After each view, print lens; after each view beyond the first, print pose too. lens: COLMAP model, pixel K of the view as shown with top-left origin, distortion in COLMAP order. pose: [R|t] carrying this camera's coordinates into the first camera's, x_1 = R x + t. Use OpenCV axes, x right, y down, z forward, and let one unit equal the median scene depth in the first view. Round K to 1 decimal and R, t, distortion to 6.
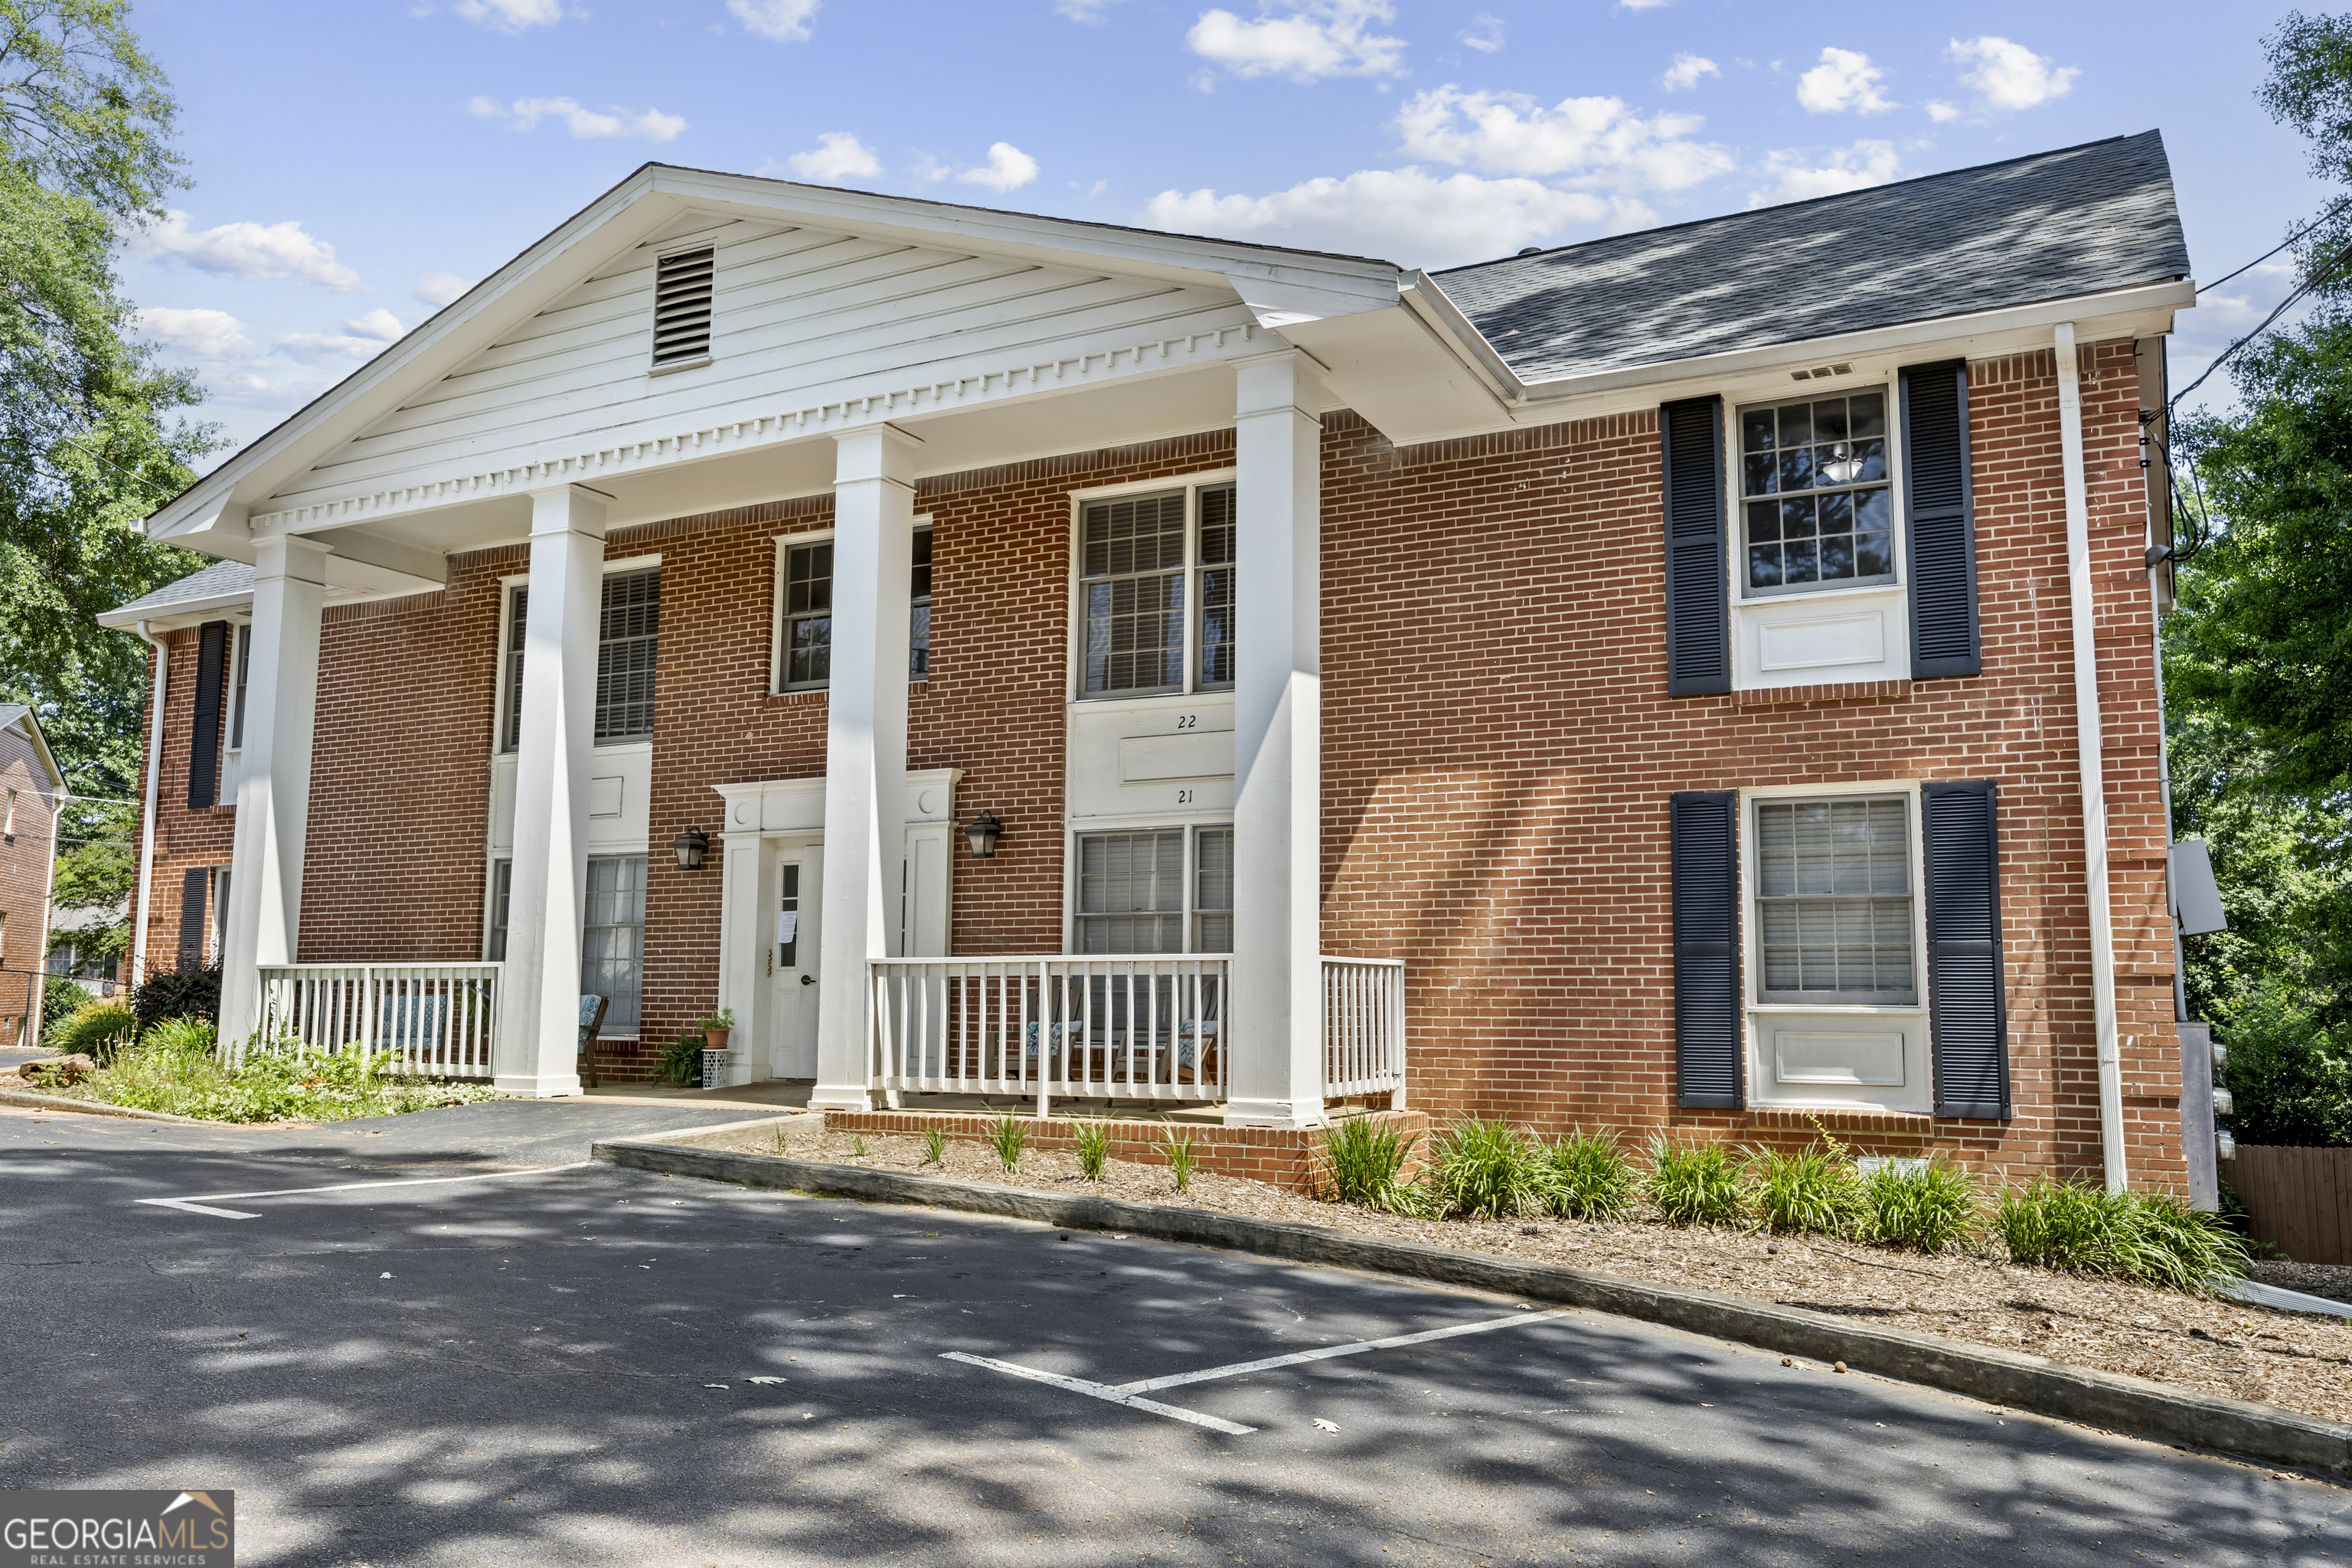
lens RADIAL K [[1768.7, 0, 1170.7], [0, 1768.7, 783.5], [0, 0, 1]] dist [0.002809, 0.000642]
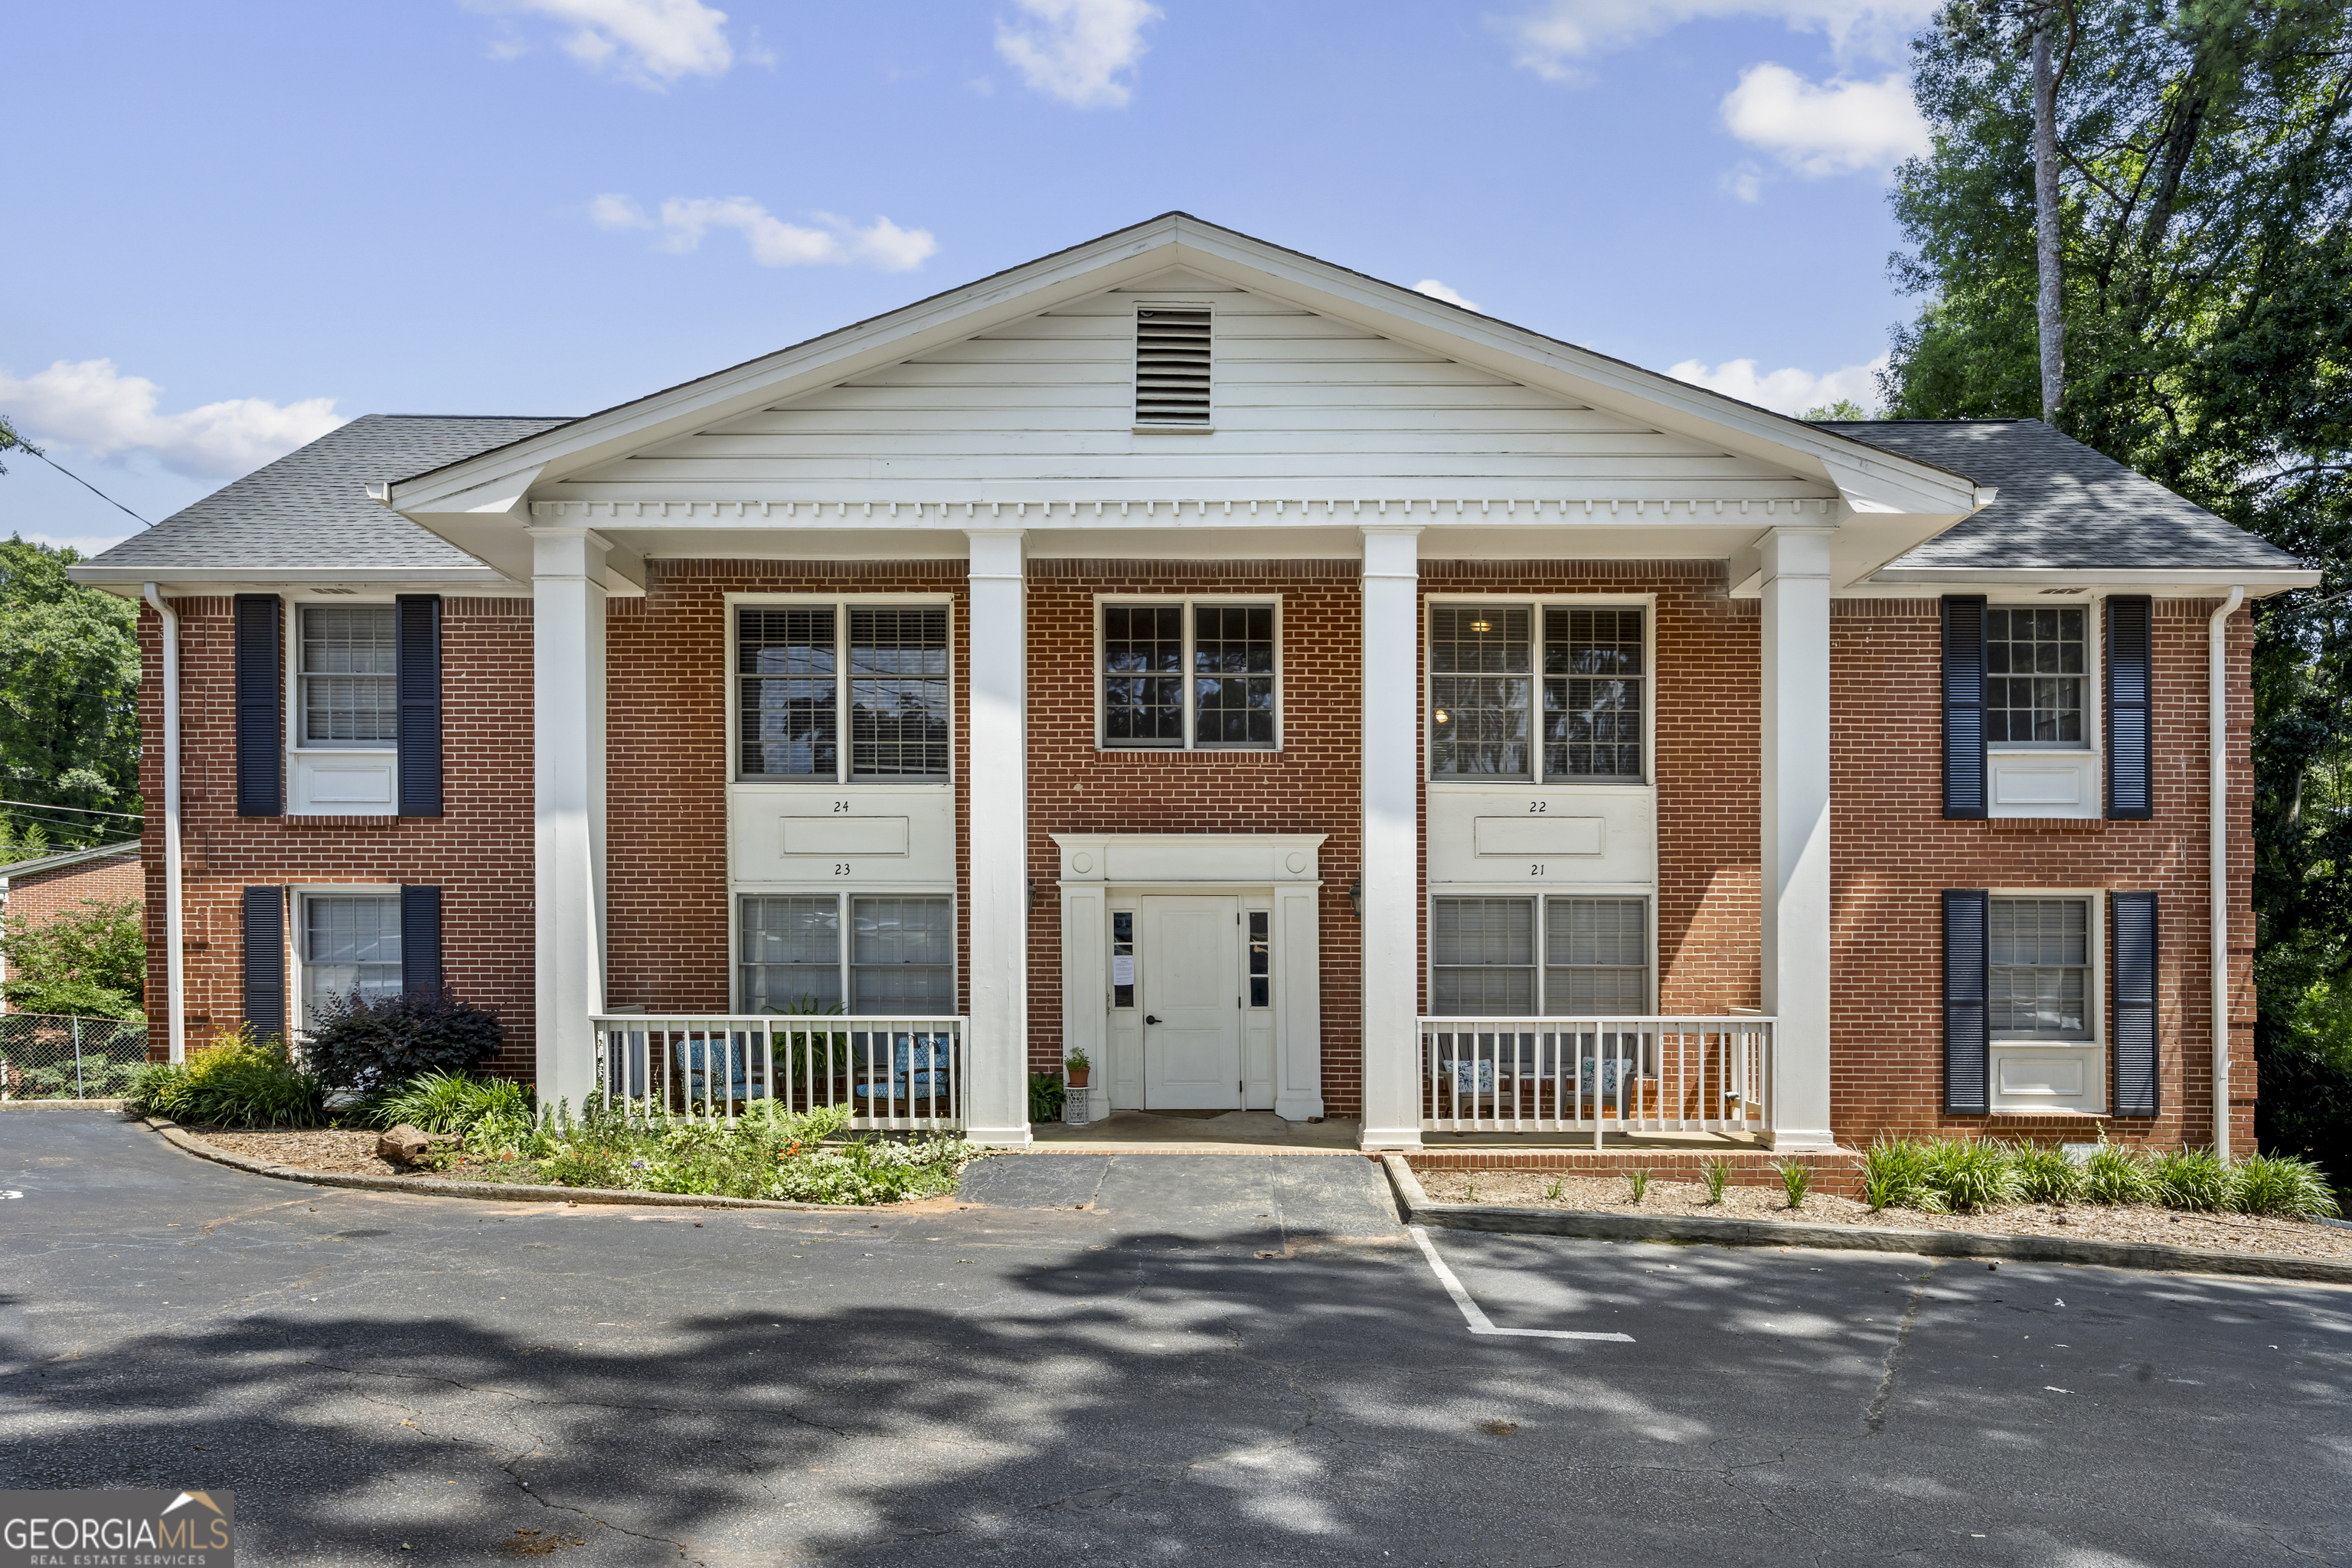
lens RADIAL K [[1439.6, 0, 1236.7], [0, 1439.6, 973.1], [0, 0, 1]] dist [0.003230, 0.001664]
pose [[0.886834, -0.005947, 0.462050, -0.632017], [-0.055967, 0.991174, 0.120176, -0.029612], [-0.458687, -0.132436, 0.878674, 0.225277]]
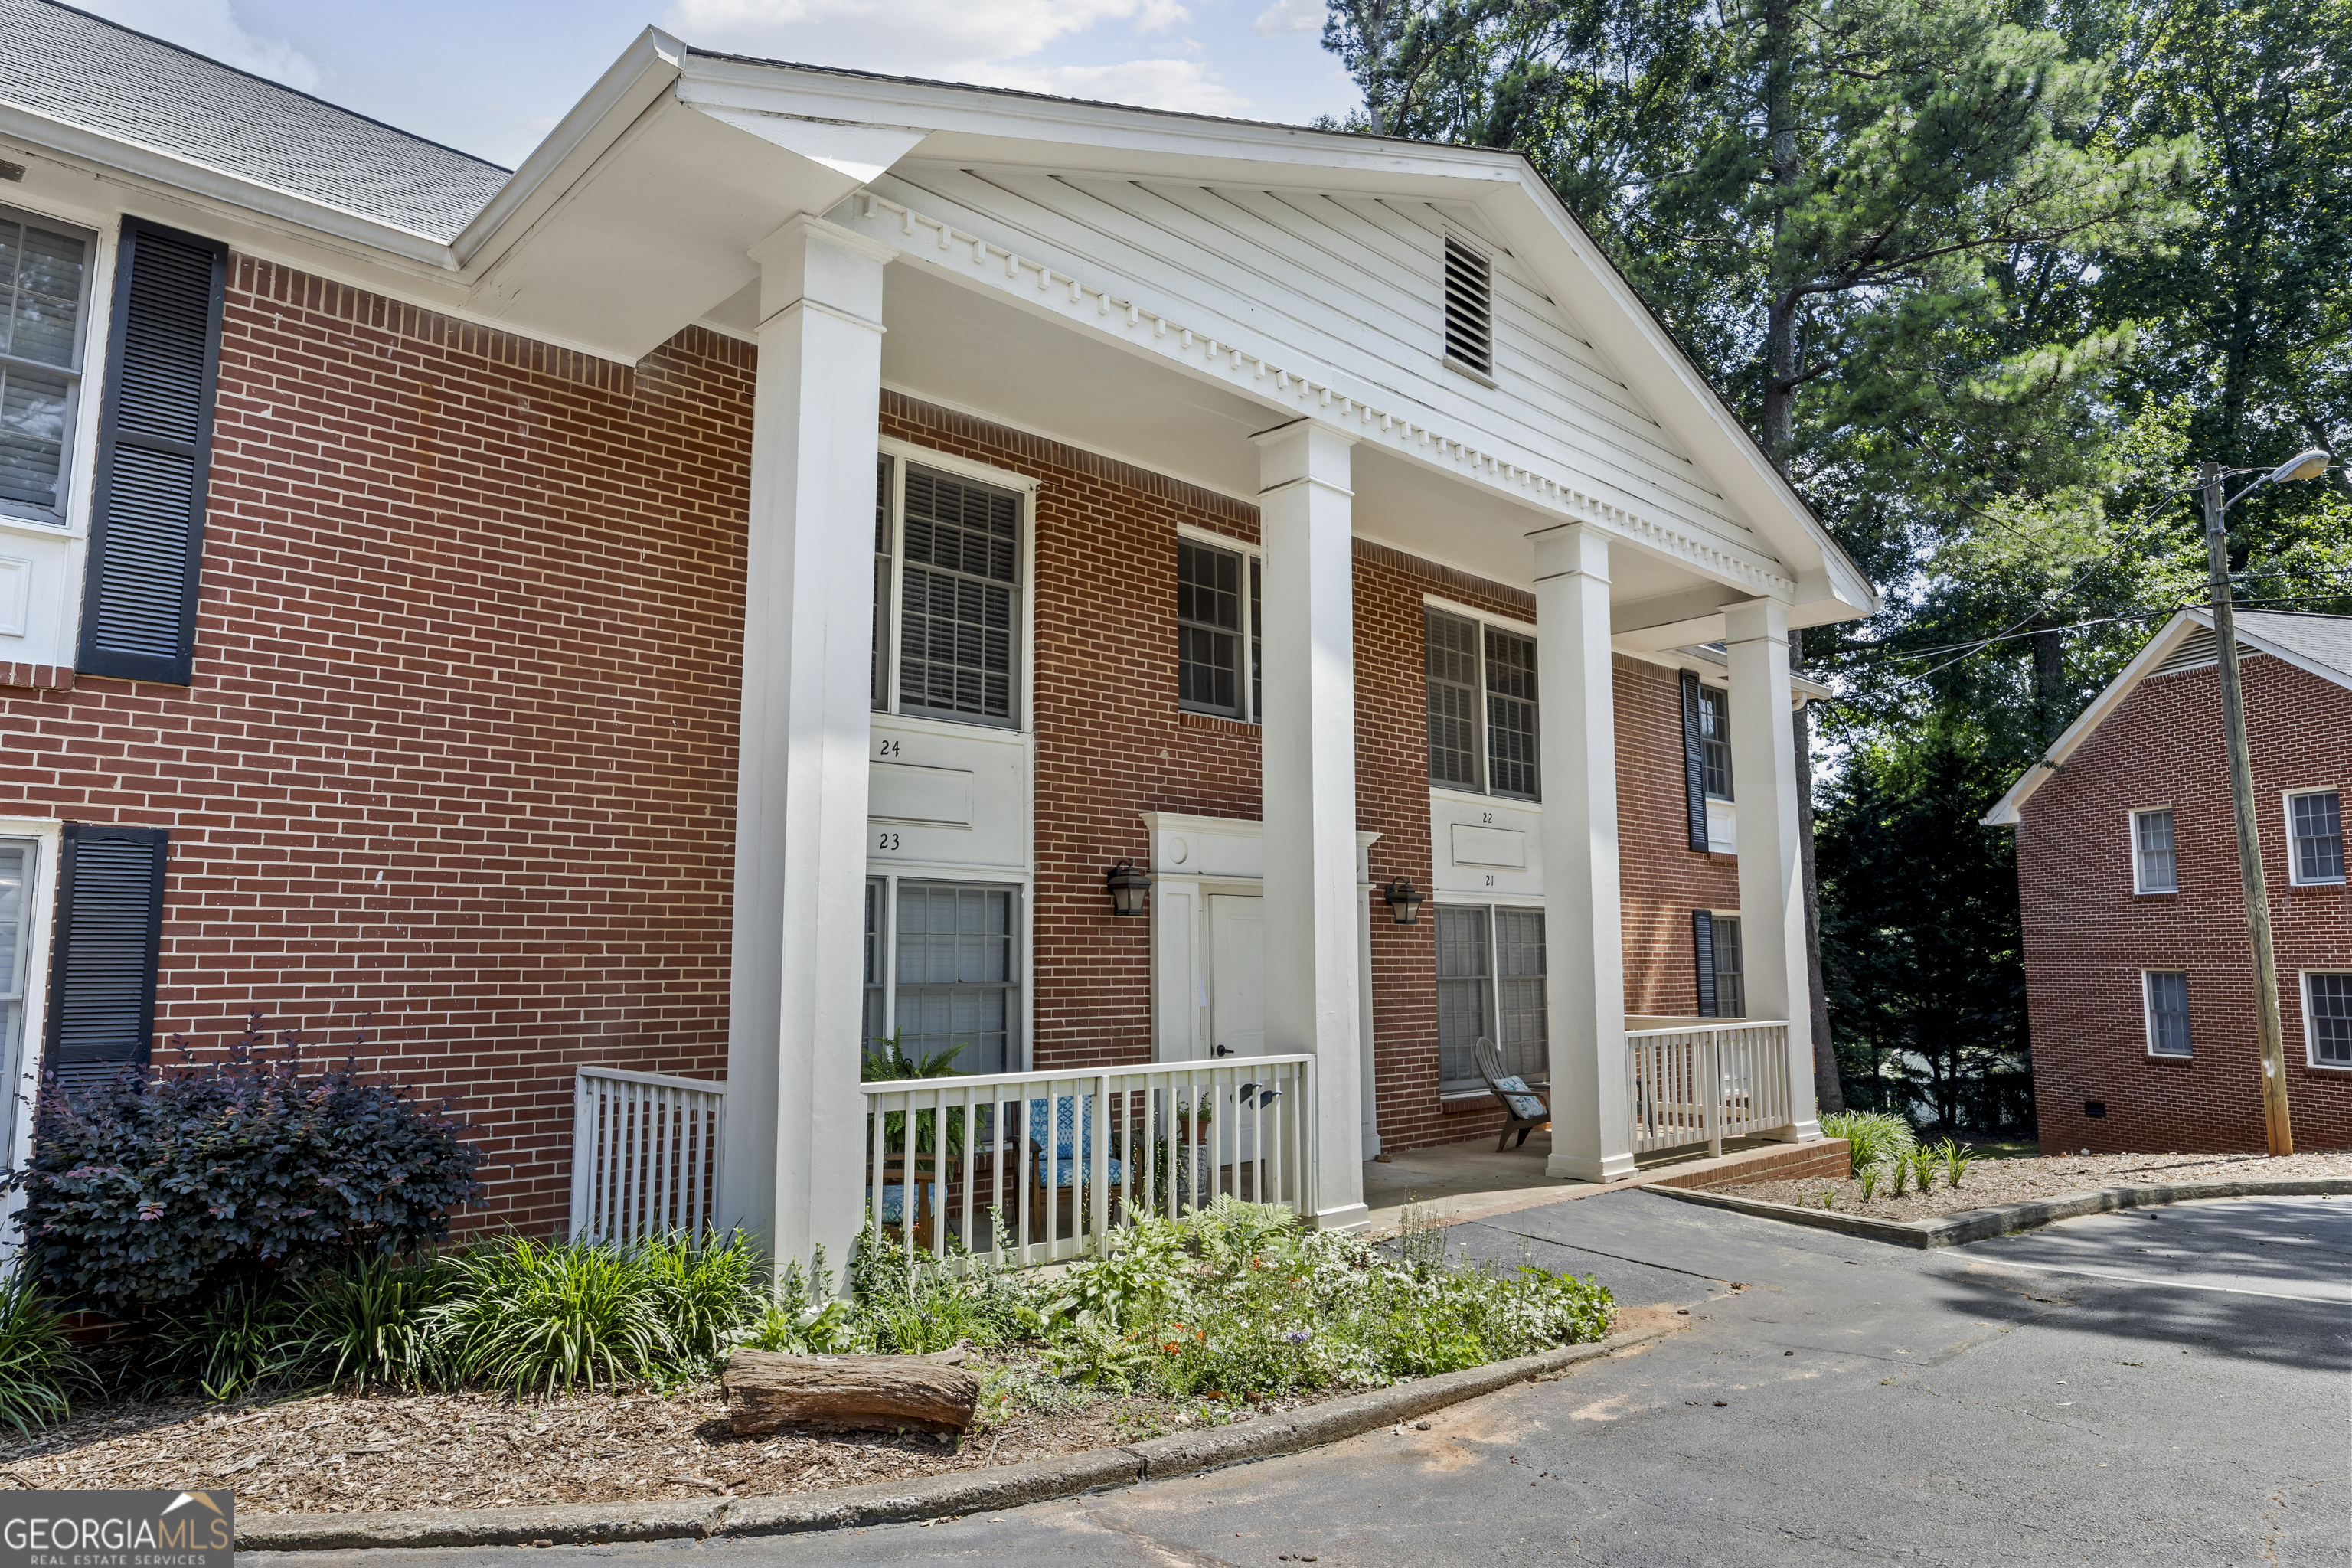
lens RADIAL K [[1416.3, 0, 1179.1], [0, 1416.3, 780.6], [0, 0, 1]] dist [-0.007196, -0.000497]
pose [[0.308666, 0.119172, 0.943675, -0.987330], [-0.109015, 0.990015, -0.089366, 0.049857], [-0.944903, -0.075291, 0.318575, 0.904827]]
